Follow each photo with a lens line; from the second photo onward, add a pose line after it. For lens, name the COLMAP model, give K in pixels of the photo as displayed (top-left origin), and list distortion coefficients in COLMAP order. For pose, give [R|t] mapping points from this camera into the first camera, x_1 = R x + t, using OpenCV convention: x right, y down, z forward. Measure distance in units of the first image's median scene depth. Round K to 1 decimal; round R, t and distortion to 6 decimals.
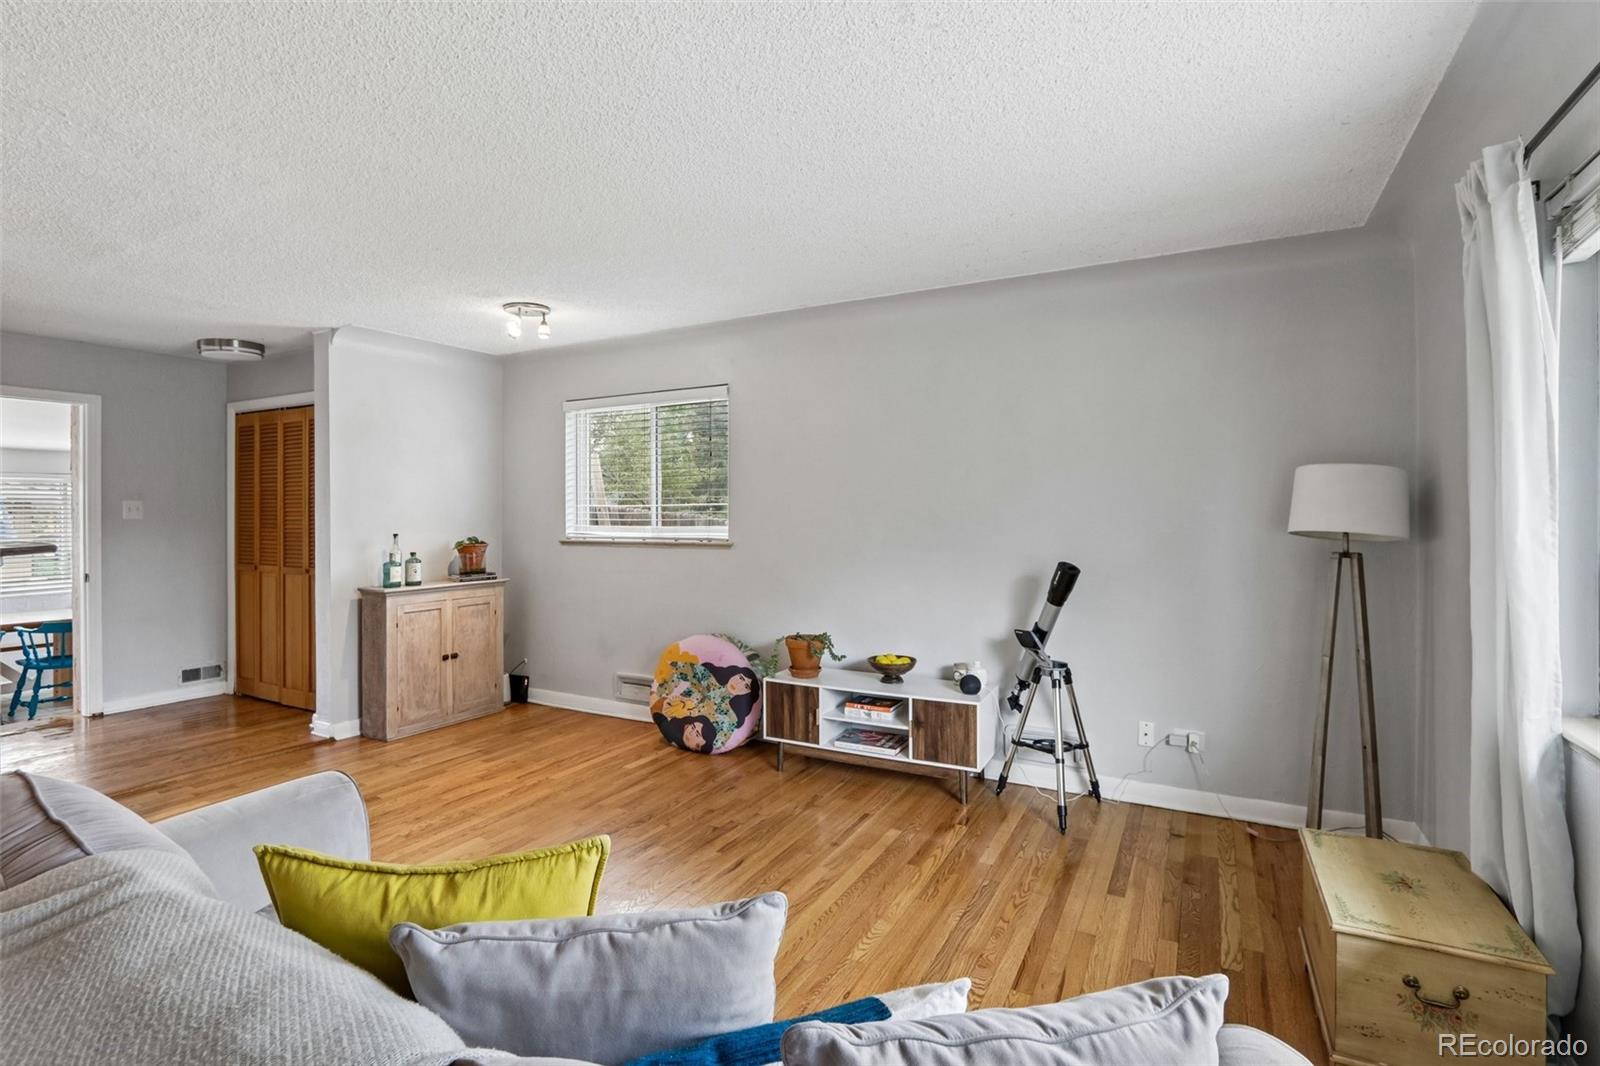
lens RADIAL K [[764.0, 0, 774.4], [0, 764.0, 507.6], [0, 0, 1]] dist [-0.015654, 0.003368]
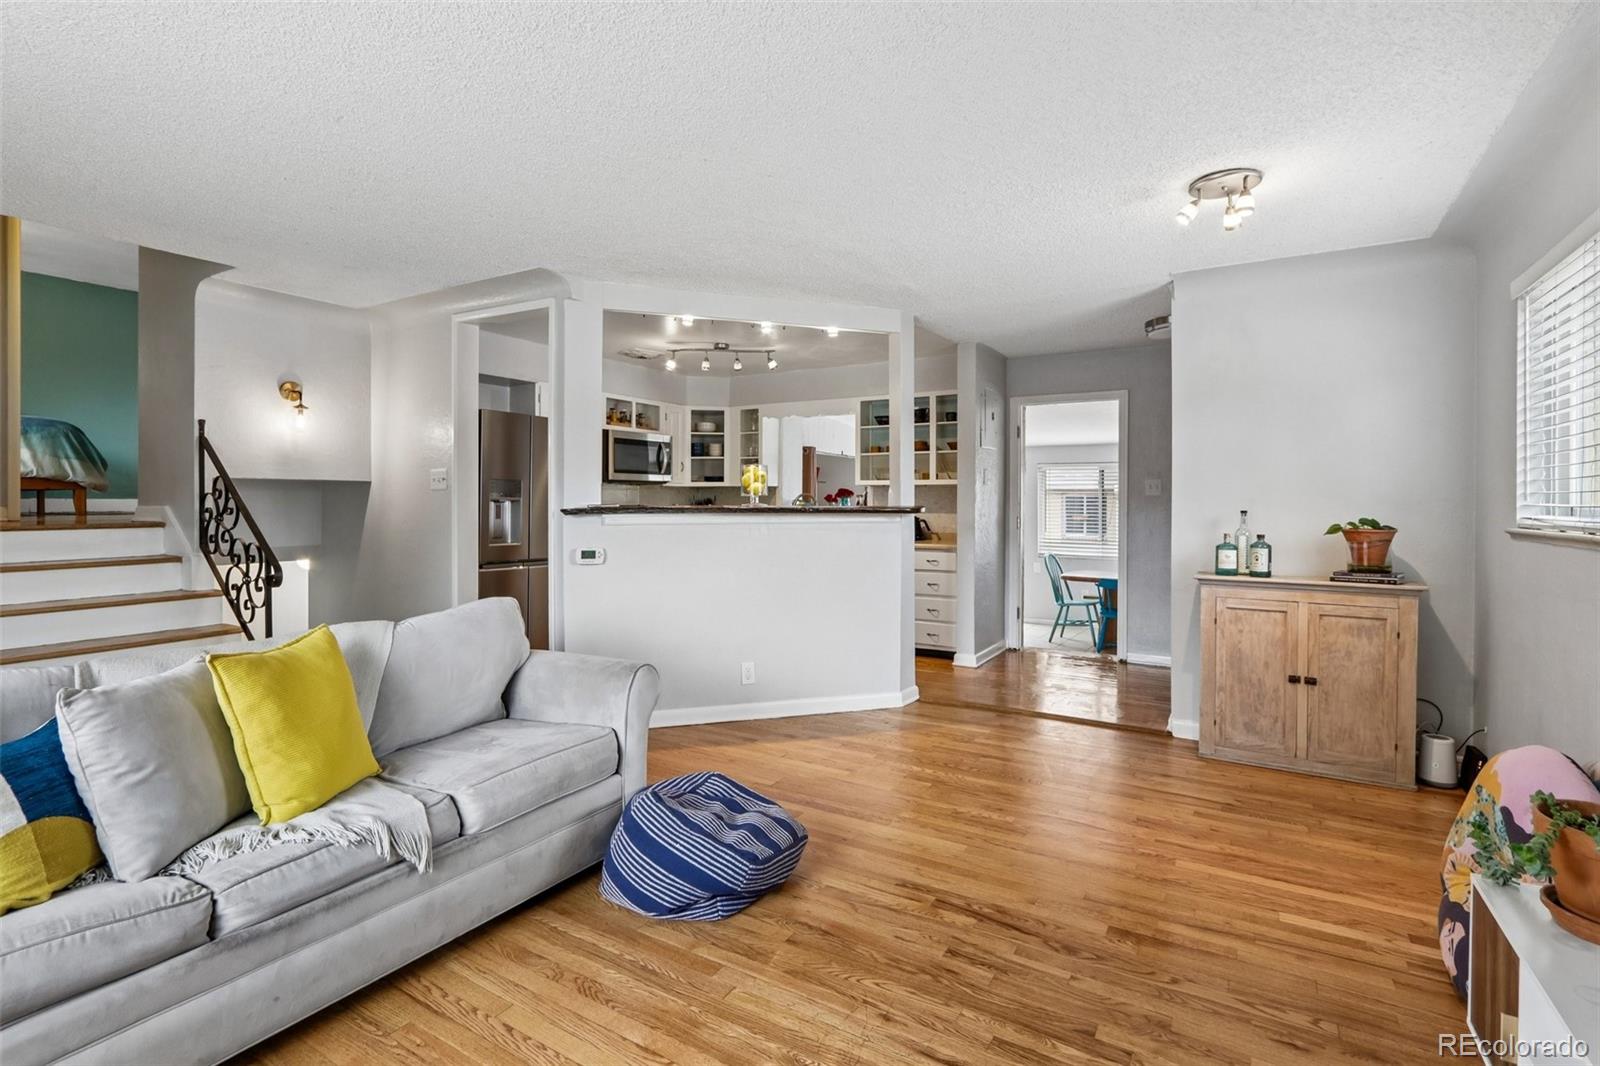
lens RADIAL K [[764.0, 0, 794.3], [0, 764.0, 499.0], [0, 0, 1]] dist [-0.015654, 0.003368]
pose [[-0.026864, 0.000635, -0.999639, 0.310175], [-0.001623, 0.999998, 0.000679, 0.021466], [0.999638, 0.001641, -0.026863, 0.520018]]
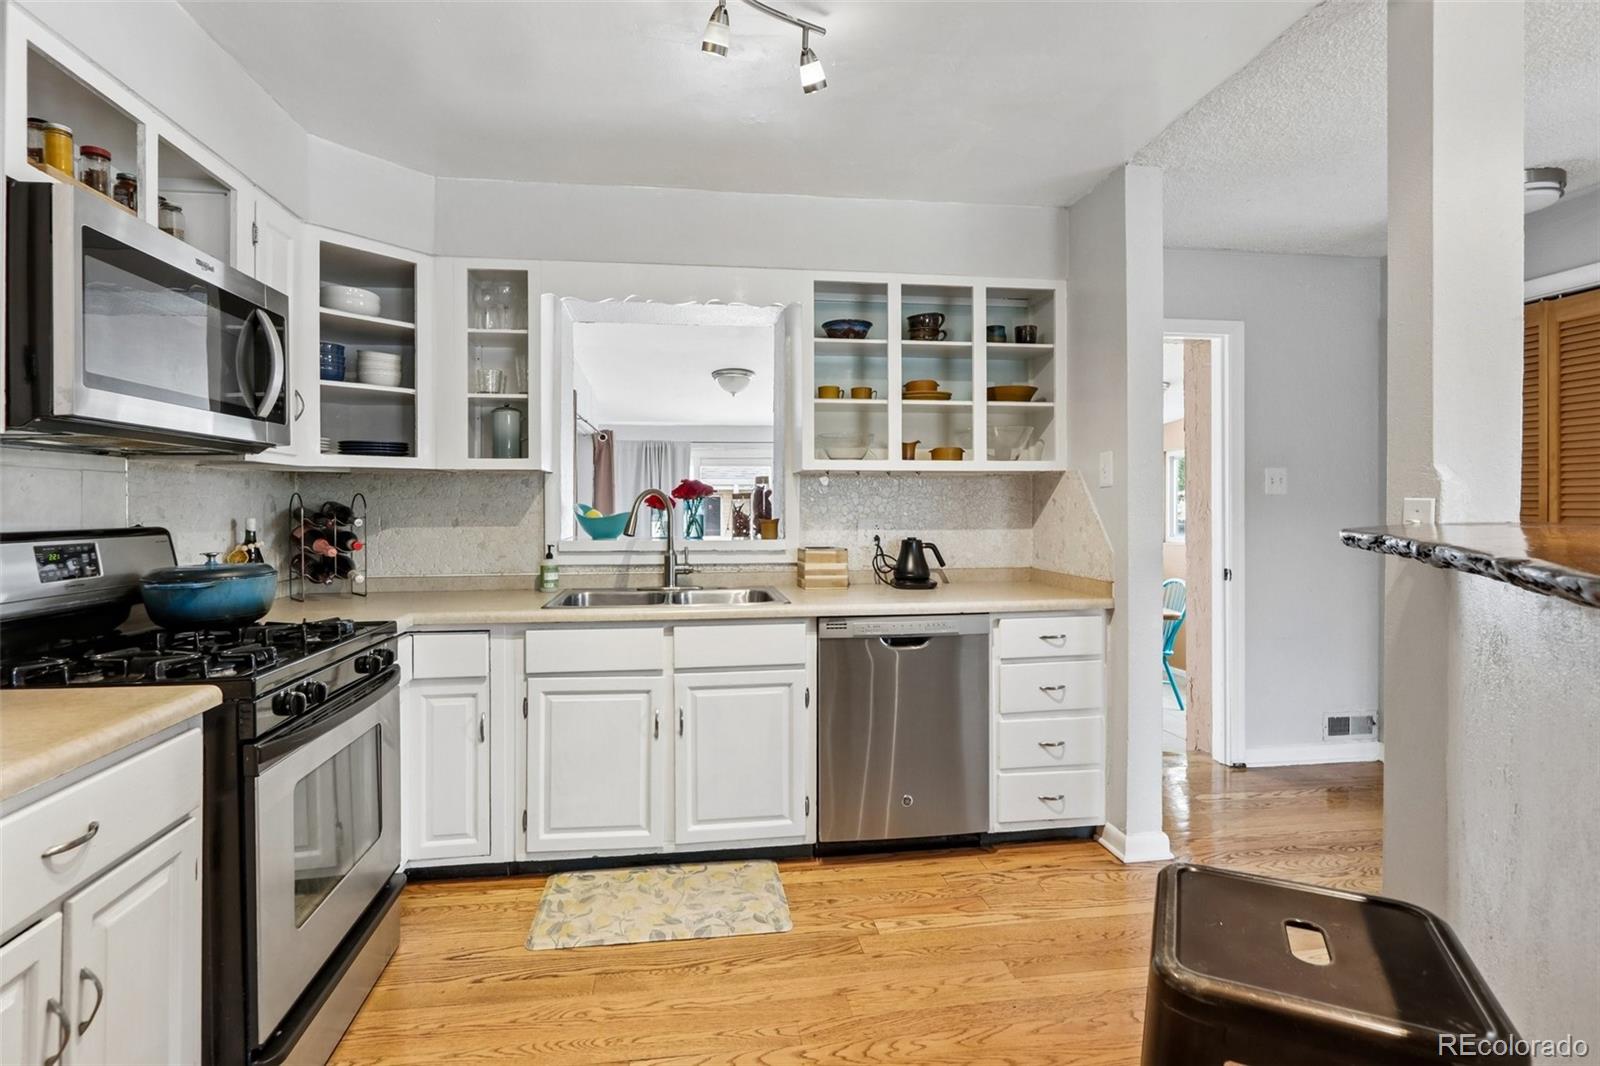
lens RADIAL K [[764.0, 0, 783.2], [0, 764.0, 504.9], [0, 0, 1]] dist [-0.015654, 0.003368]
pose [[0.608610, 0.001217, -0.793469, -0.588277], [0.002777, 0.999989, 0.003664, 0.022146], [0.793465, -0.004433, 0.608600, 0.217169]]
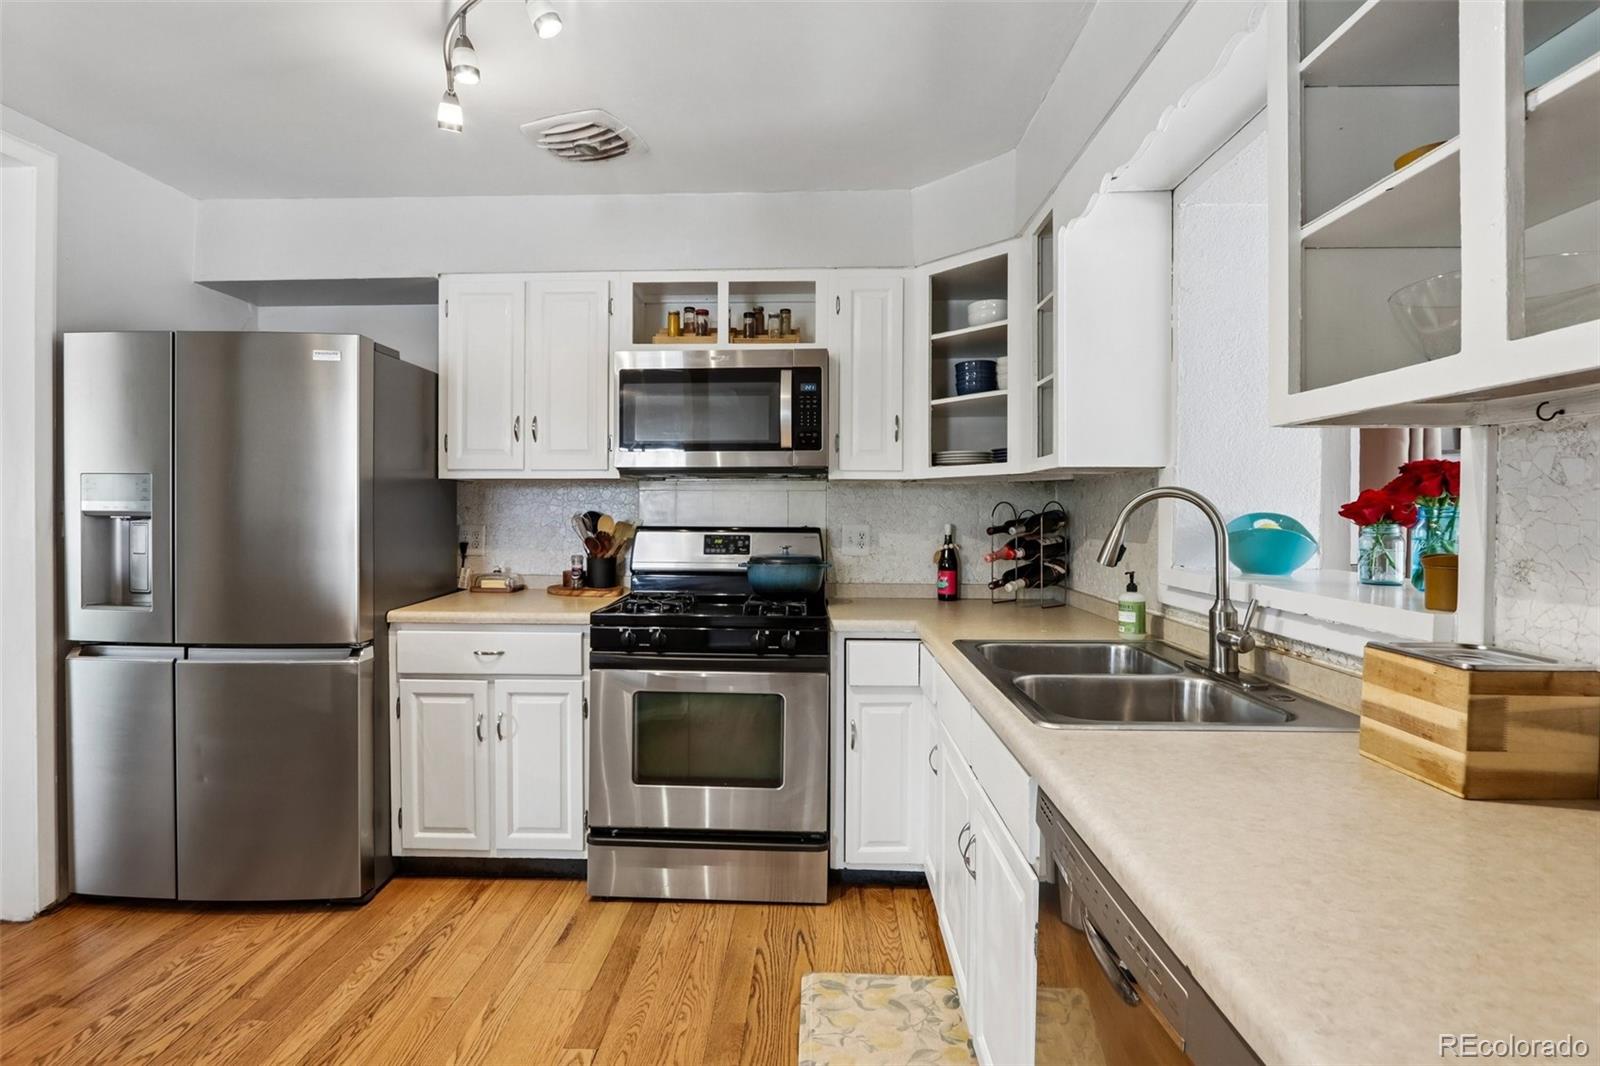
lens RADIAL K [[764.0, 0, 783.8], [0, 764.0, 515.6], [0, 0, 1]] dist [-0.015654, 0.003368]
pose [[-0.889024, 0.003850, -0.457844, -0.819604], [0.001672, 0.999985, 0.005163, 0.022038], [0.457857, 0.003824, -0.889018, 0.729262]]
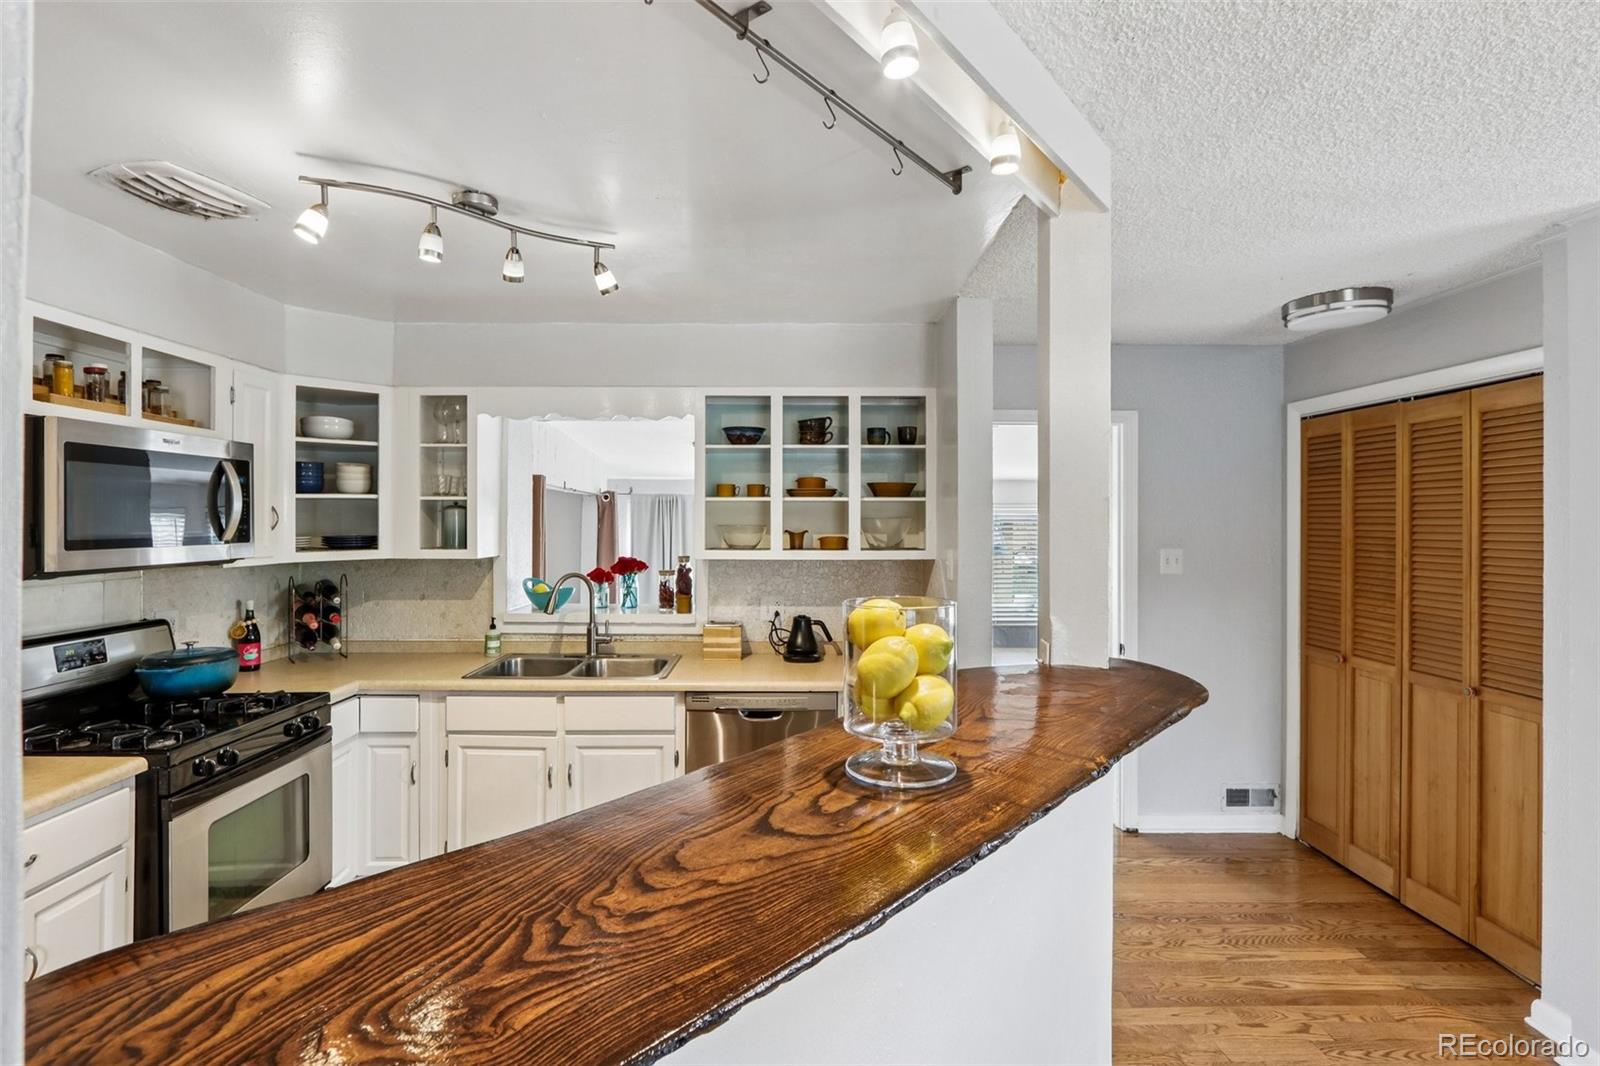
lens RADIAL K [[764.0, 0, 788.5], [0, 764.0, 518.0], [0, 0, 1]] dist [-0.015654, 0.003368]
pose [[0.505601, 0.001067, -0.862767, -0.411637], [-0.001971, 0.999998, 0.000081, -0.040222], [0.862765, 0.001660, 0.505602, 0.314410]]
